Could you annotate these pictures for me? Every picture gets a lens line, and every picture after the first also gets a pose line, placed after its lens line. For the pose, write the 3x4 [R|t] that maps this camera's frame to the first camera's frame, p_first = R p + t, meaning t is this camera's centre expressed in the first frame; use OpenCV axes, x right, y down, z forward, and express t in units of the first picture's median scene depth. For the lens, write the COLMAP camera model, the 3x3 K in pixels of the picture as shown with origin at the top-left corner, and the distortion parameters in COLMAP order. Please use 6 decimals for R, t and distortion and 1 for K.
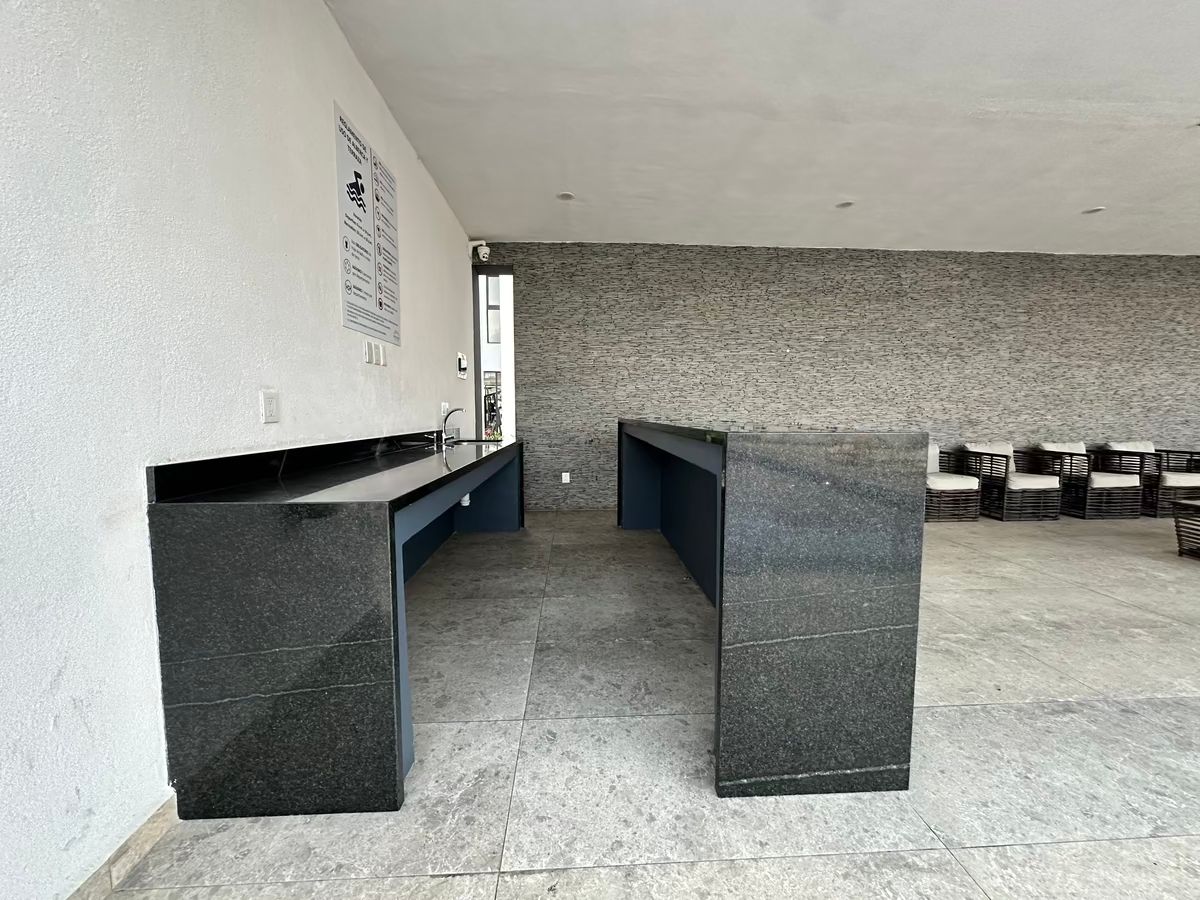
lens RADIAL K [[480.0, 0, 600.0], [0, 480.0, 450.0], [0, 0, 1]] dist [-0.001783, 0.000292]
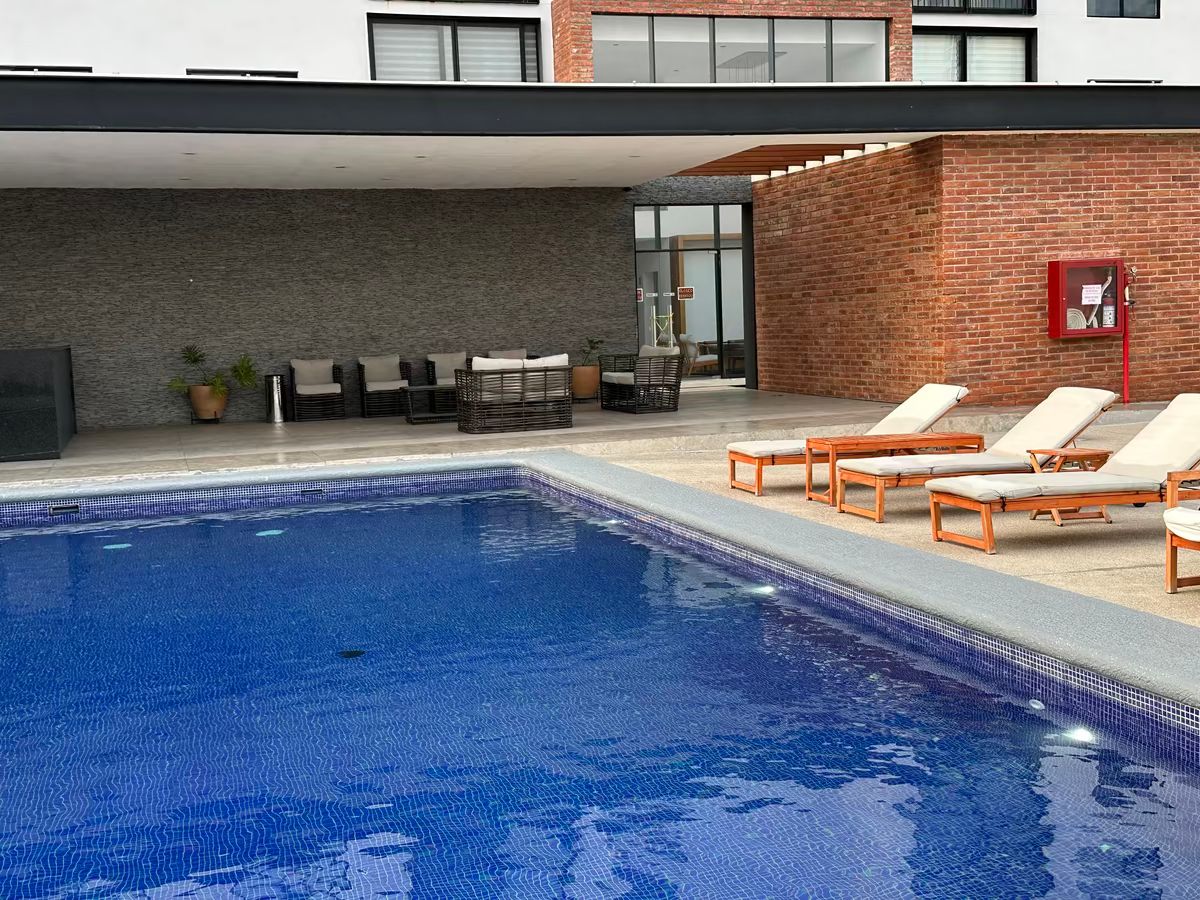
lens RADIAL K [[1419.4, 0, 600.0], [0, 1419.4, 450.0], [0, 0, 1]] dist [0.221748, -0.483687]
pose [[0.969116, -0.060845, 0.238981, 0.489154], [0.058813, 0.998147, 0.015632, 0.190080], [-0.239489, -0.001094, 0.970898, -2.488948]]
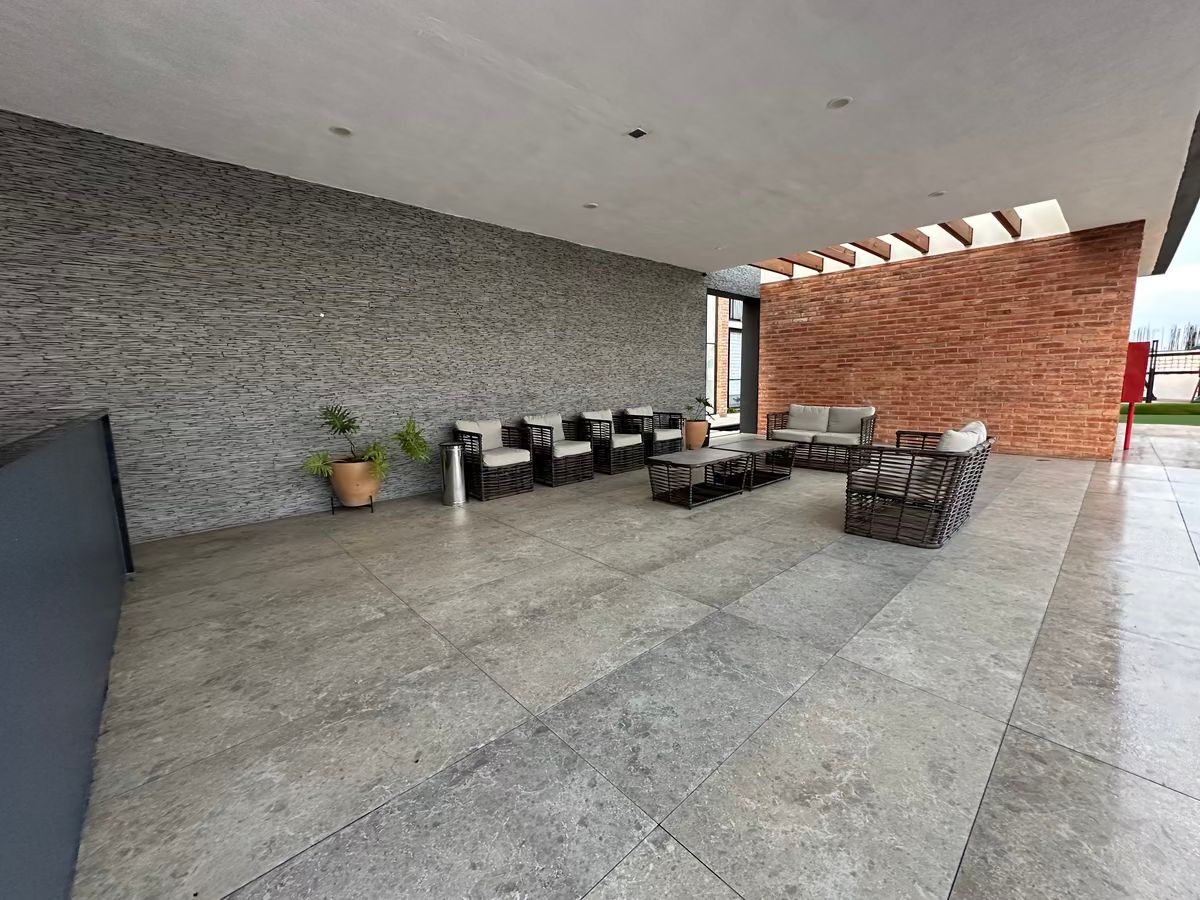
lens RADIAL K [[480.0, 0, 600.0], [0, 480.0, 450.0], [0, 0, 1]] dist [-0.001783, 0.000292]
pose [[0.773569, -0.105725, 0.624831, 0.227272], [0.069489, 0.994191, 0.082192, -0.016250], [-0.629891, -0.020162, 0.776422, 0.079102]]
